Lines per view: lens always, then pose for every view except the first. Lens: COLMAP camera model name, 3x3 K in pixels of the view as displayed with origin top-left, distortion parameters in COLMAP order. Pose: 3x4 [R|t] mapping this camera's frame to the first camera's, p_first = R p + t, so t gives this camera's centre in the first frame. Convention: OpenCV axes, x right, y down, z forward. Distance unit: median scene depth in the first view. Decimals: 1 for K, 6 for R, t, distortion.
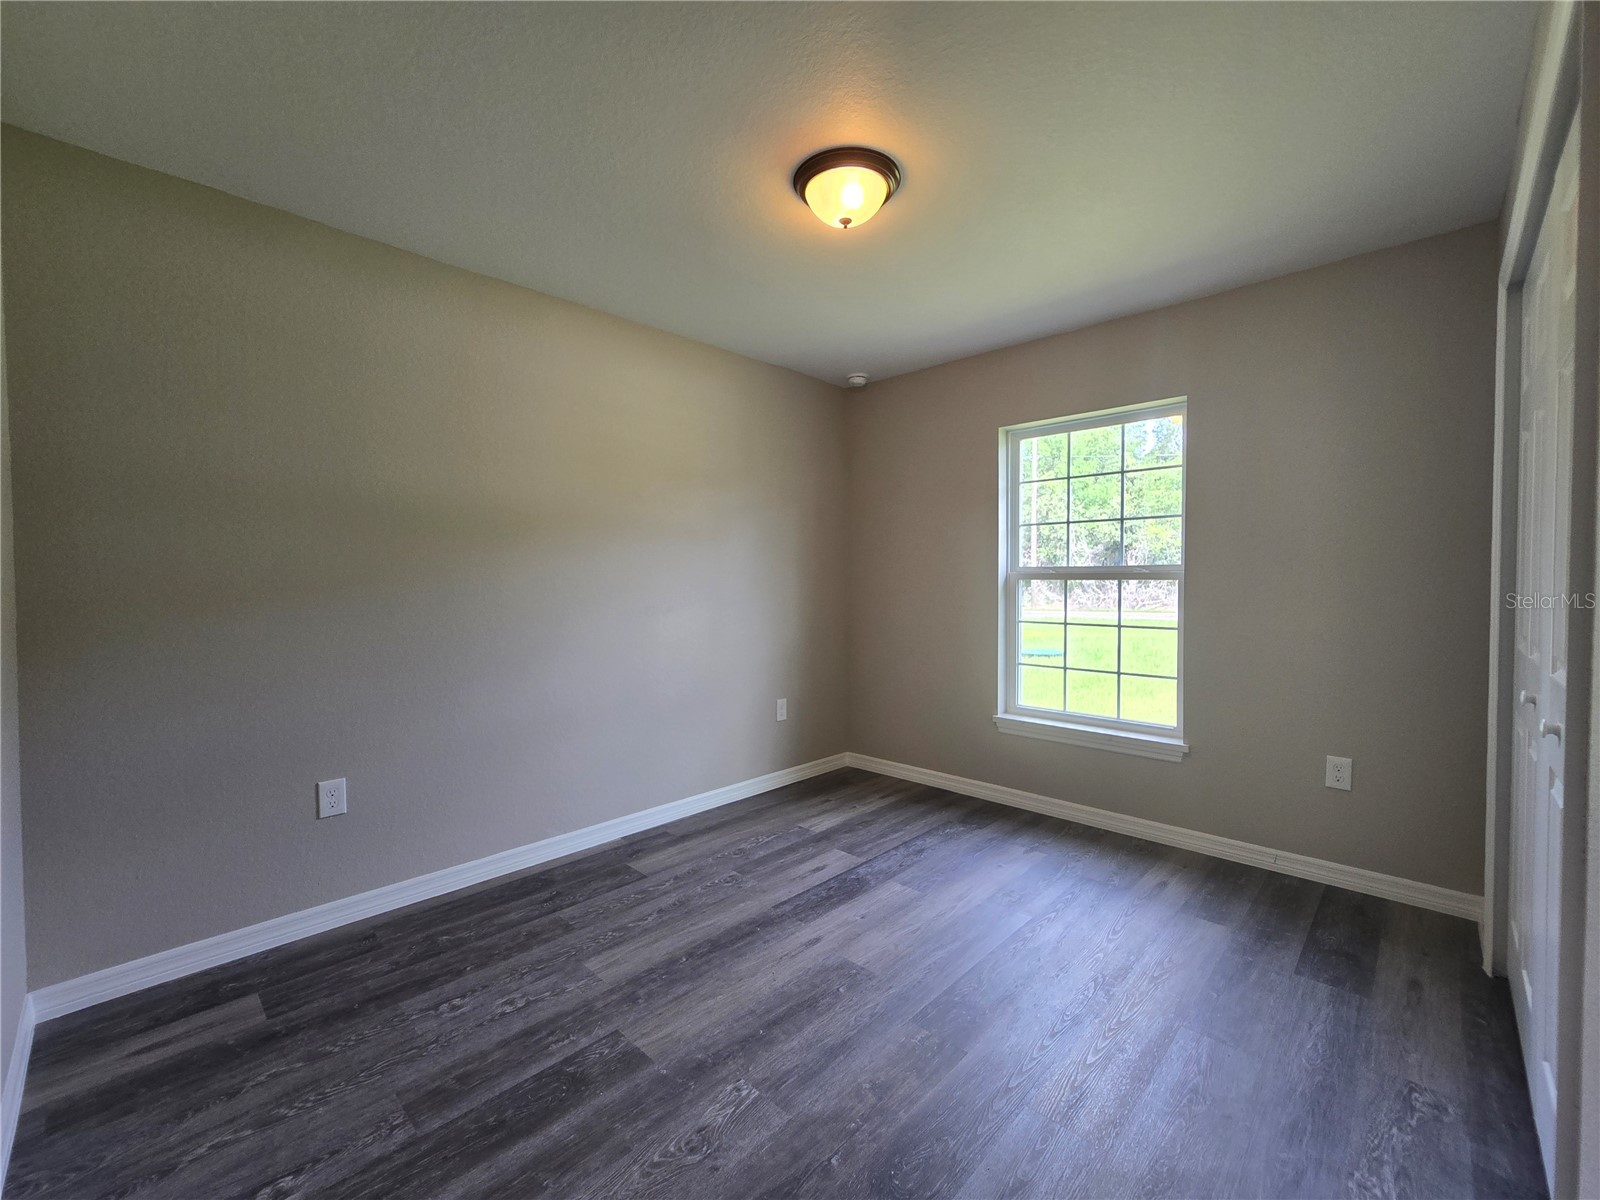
lens RADIAL K [[659.5, 0, 802.2], [0, 659.5, 595.7], [0, 0, 1]] dist [-0.004866, 0.000497]
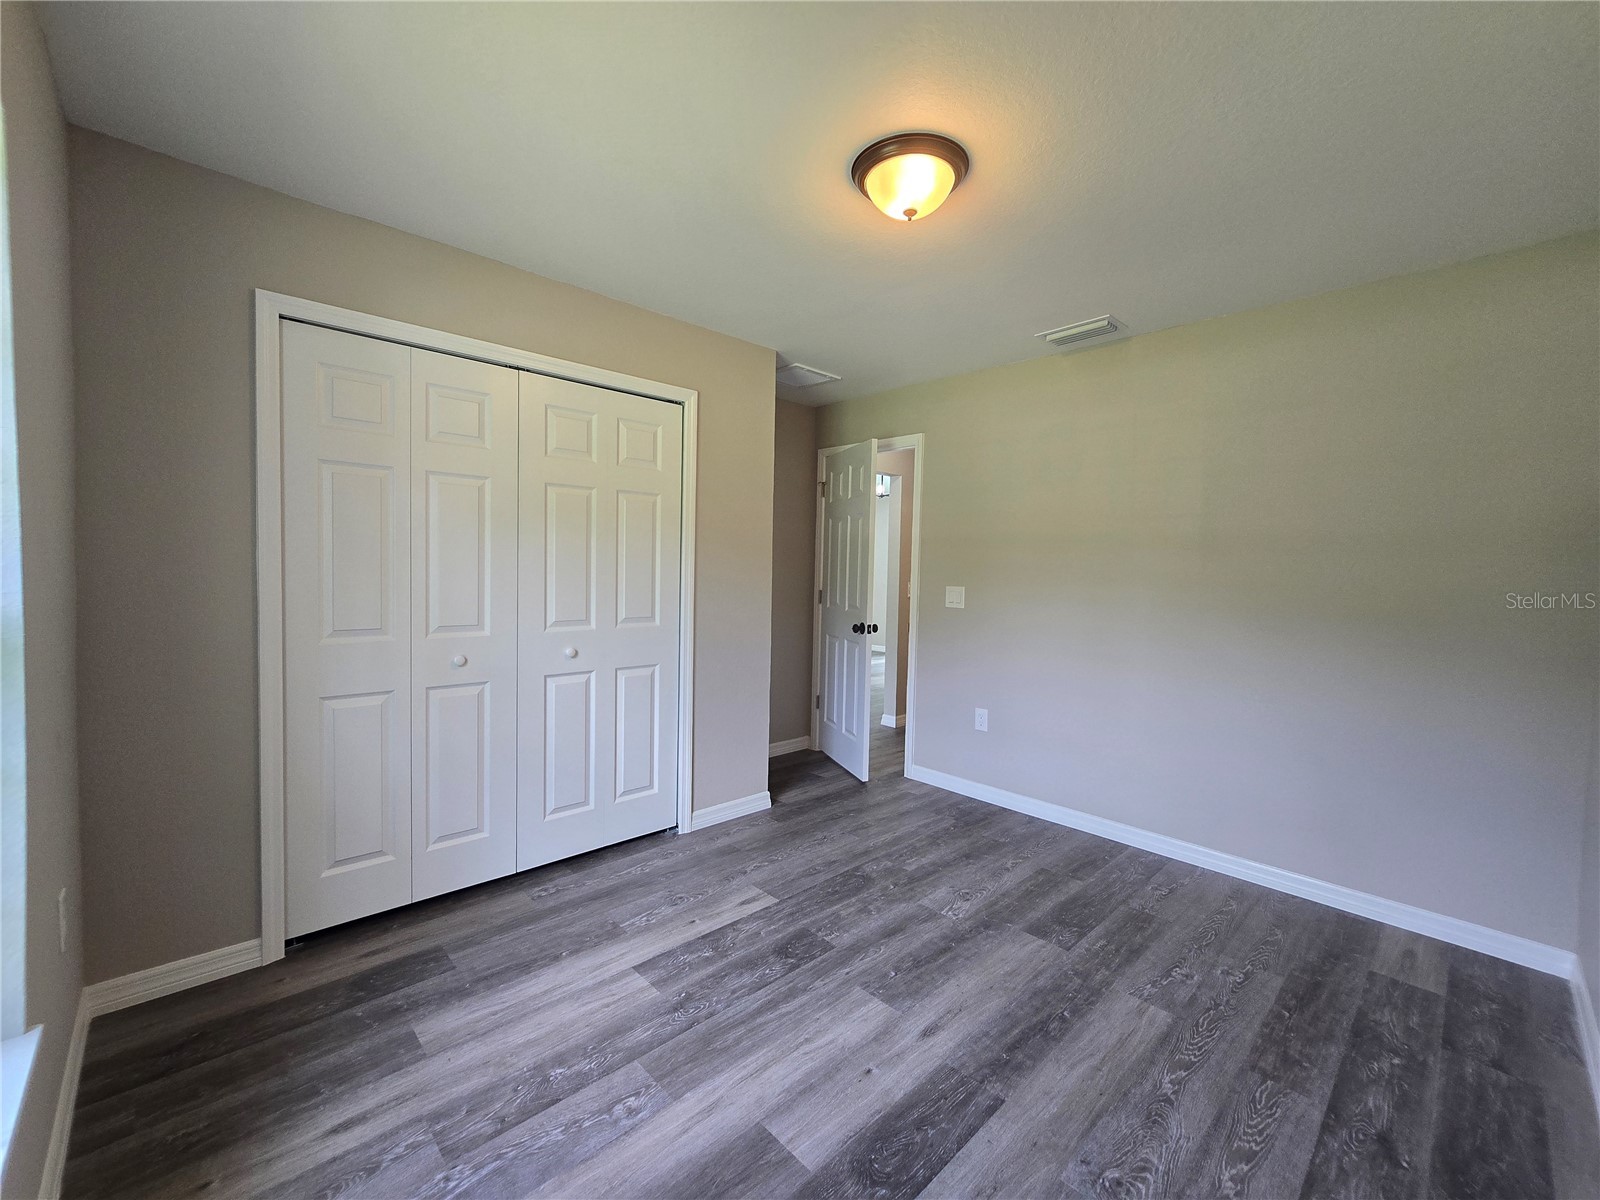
lens RADIAL K [[659.5, 0, 802.2], [0, 659.5, 595.7], [0, 0, 1]] dist [-0.004866, 0.000497]
pose [[-0.998915, -0.019090, 0.042486, 0.167626], [-0.016202, 0.997601, 0.067301, -0.092388], [-0.043669, 0.066540, -0.996828, 1.958466]]
